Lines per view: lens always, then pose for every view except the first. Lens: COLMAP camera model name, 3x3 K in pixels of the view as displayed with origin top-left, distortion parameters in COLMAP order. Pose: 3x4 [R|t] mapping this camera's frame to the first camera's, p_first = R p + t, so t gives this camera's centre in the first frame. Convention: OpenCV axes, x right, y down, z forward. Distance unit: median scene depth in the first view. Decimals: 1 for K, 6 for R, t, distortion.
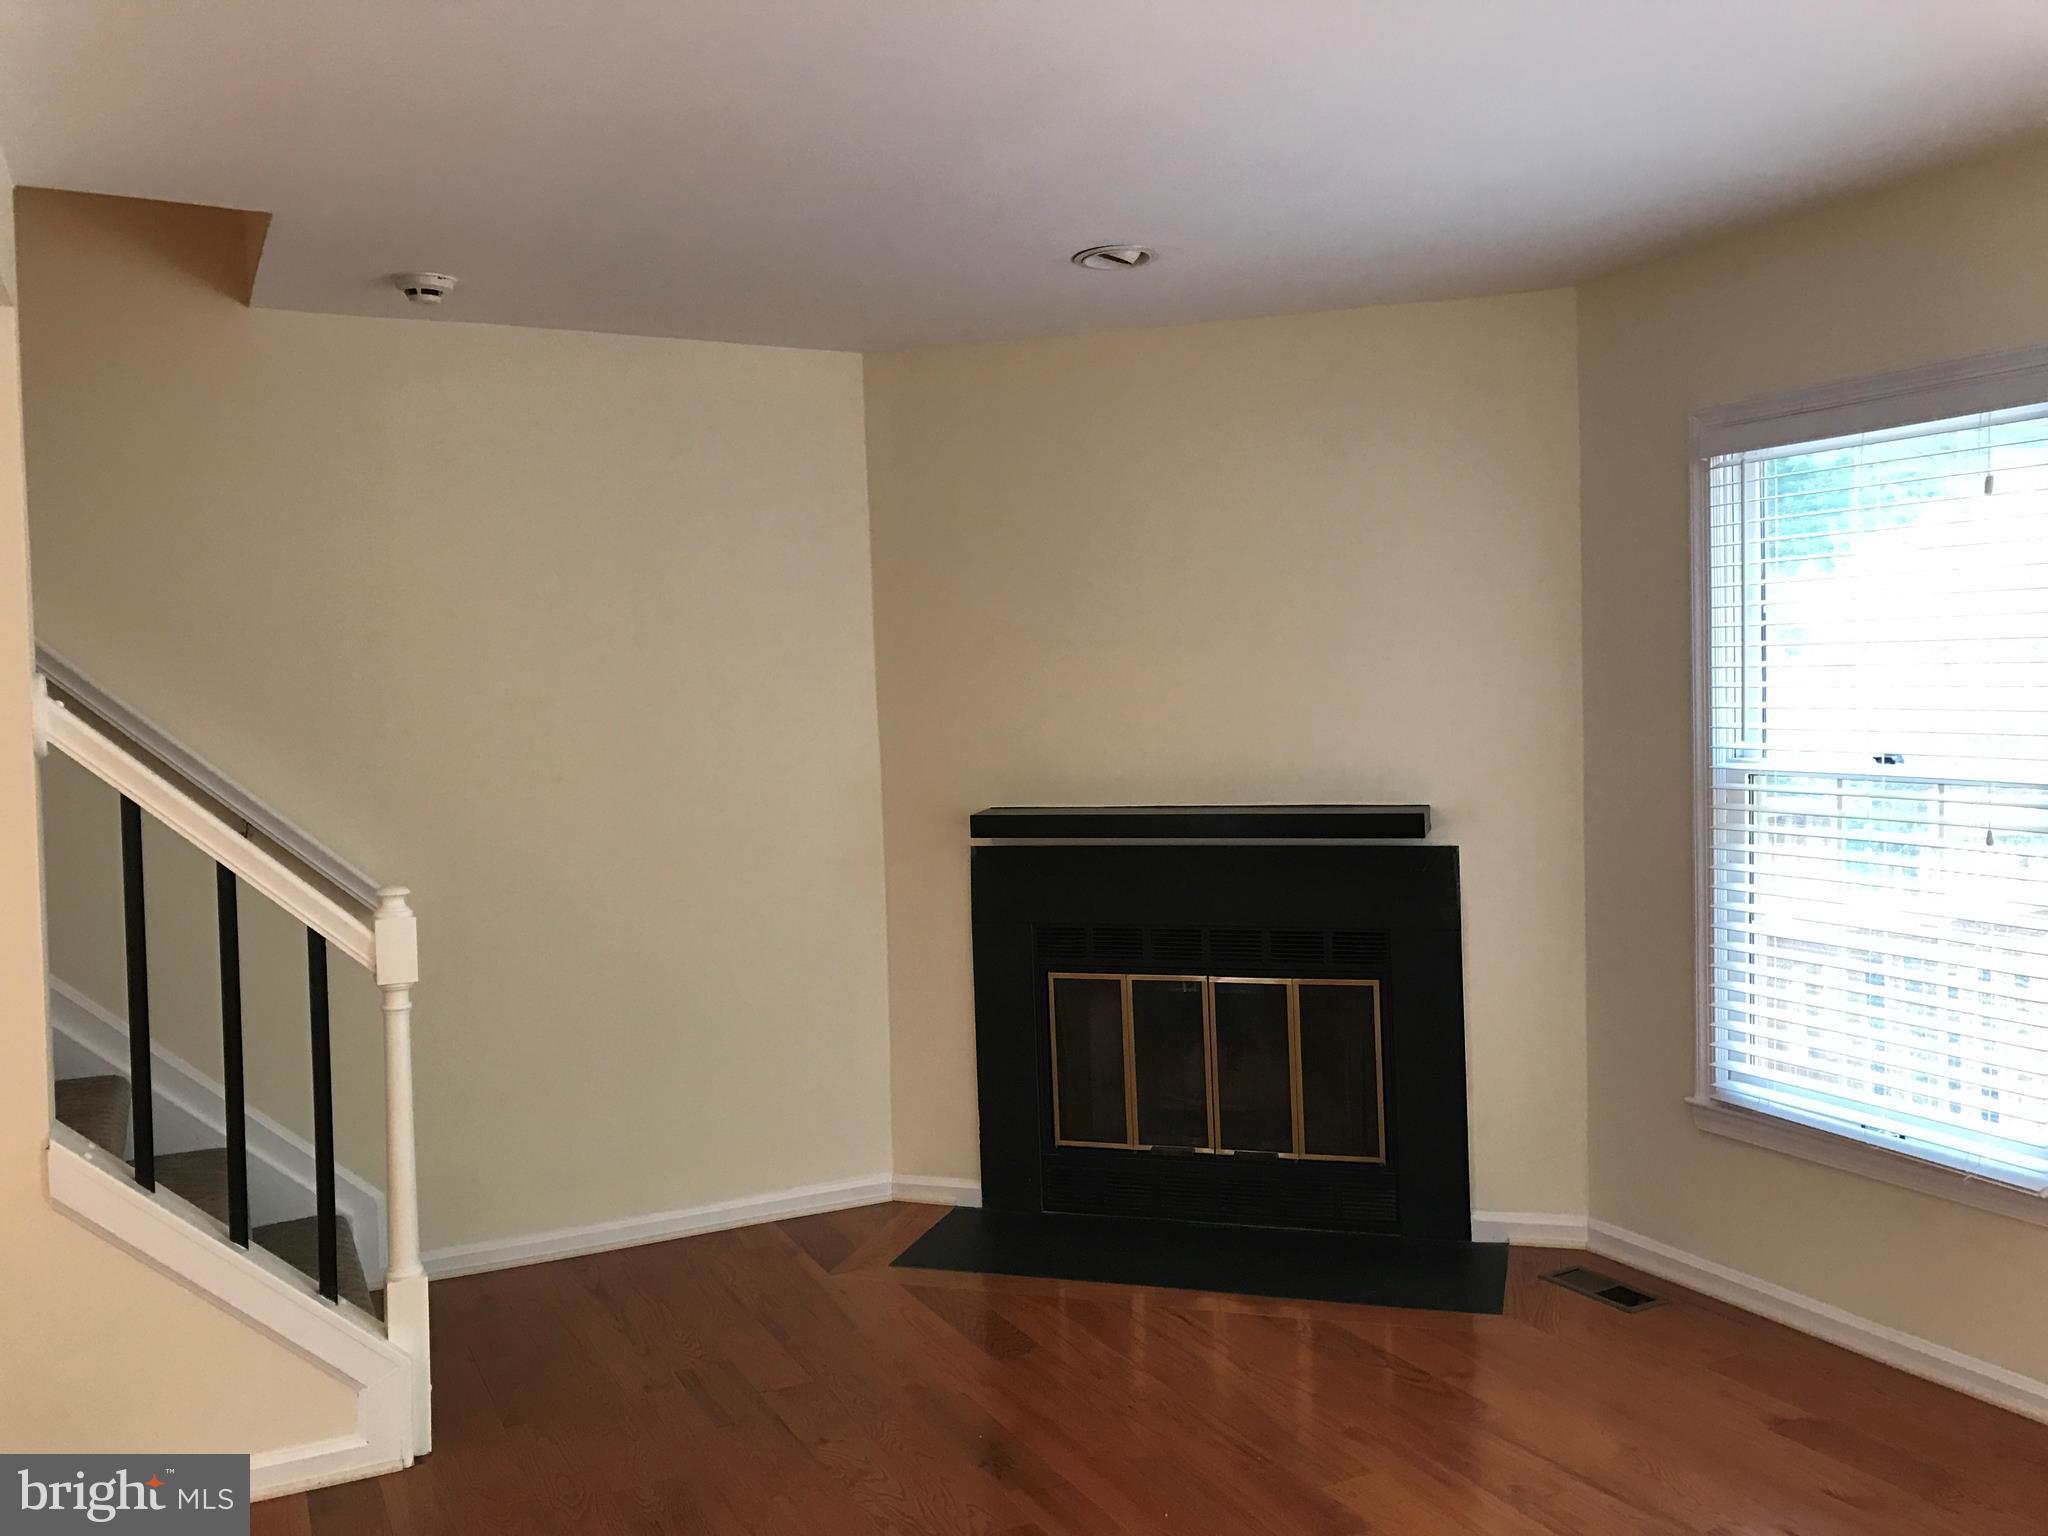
lens RADIAL K [[1688.5, 0, 1022.5], [0, 1688.5, 751.0], [0, 0, 1]] dist [0.045839, -0.057382]
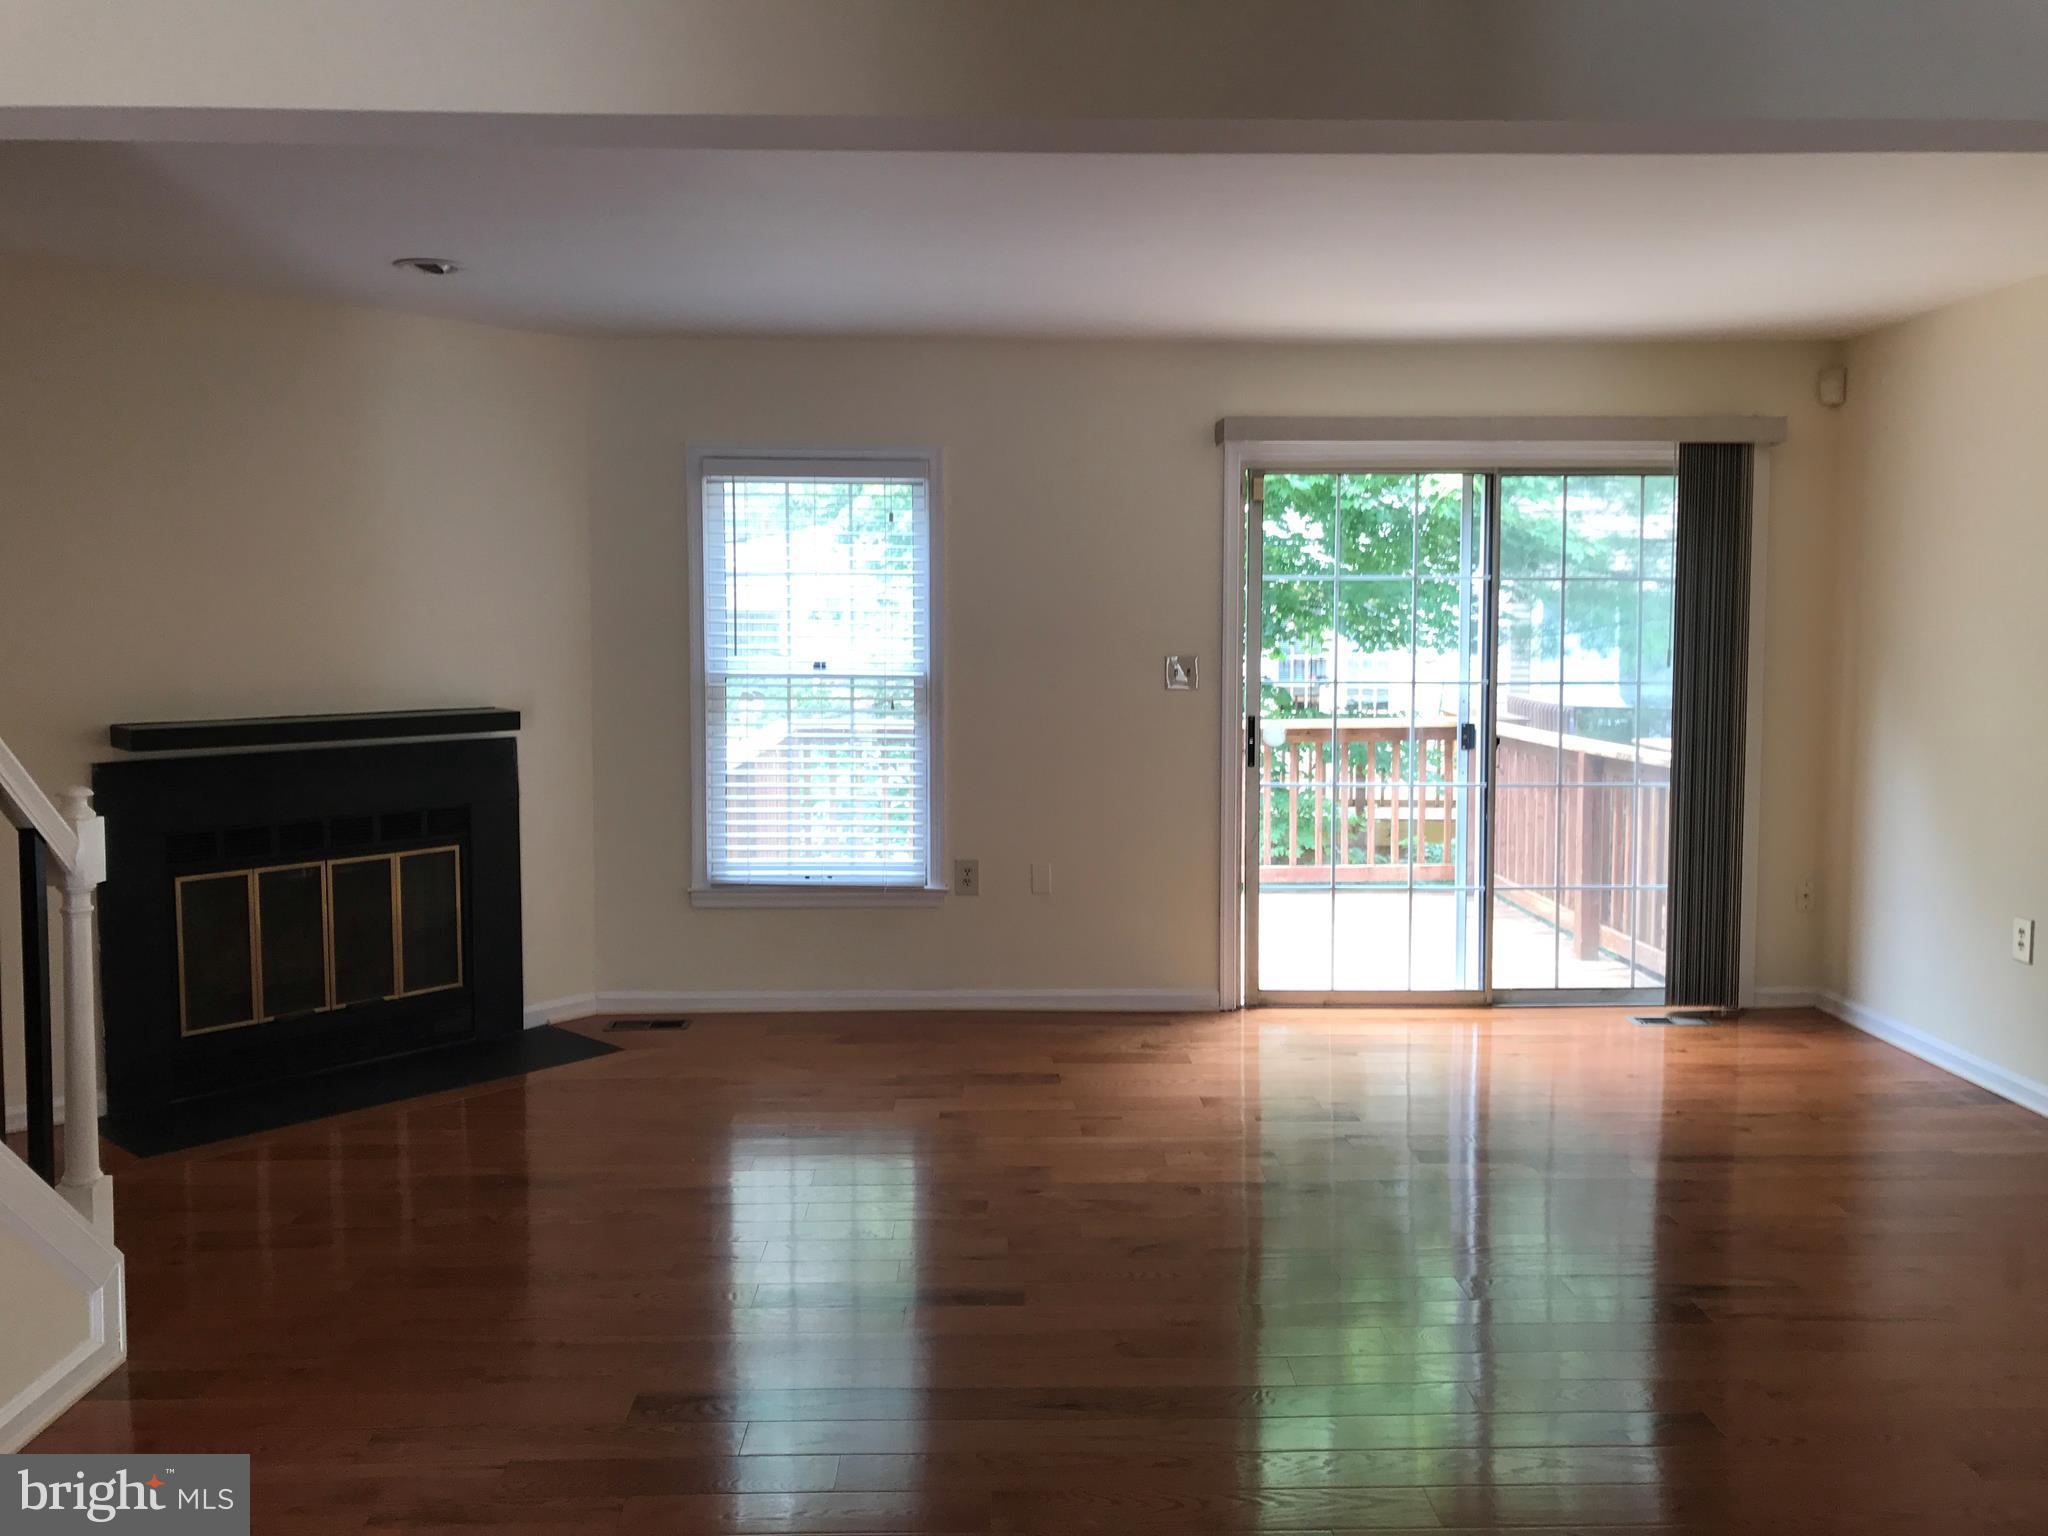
lens RADIAL K [[1688.5, 0, 1026.8], [0, 1688.5, 761.3], [0, 0, 1]] dist [0.045839, -0.057382]
pose [[0.442229, -0.052573, 0.895360, -0.769464], [0.028504, 0.998600, 0.044556, 0.026365], [-0.896449, 0.005817, 0.443109, 0.036584]]
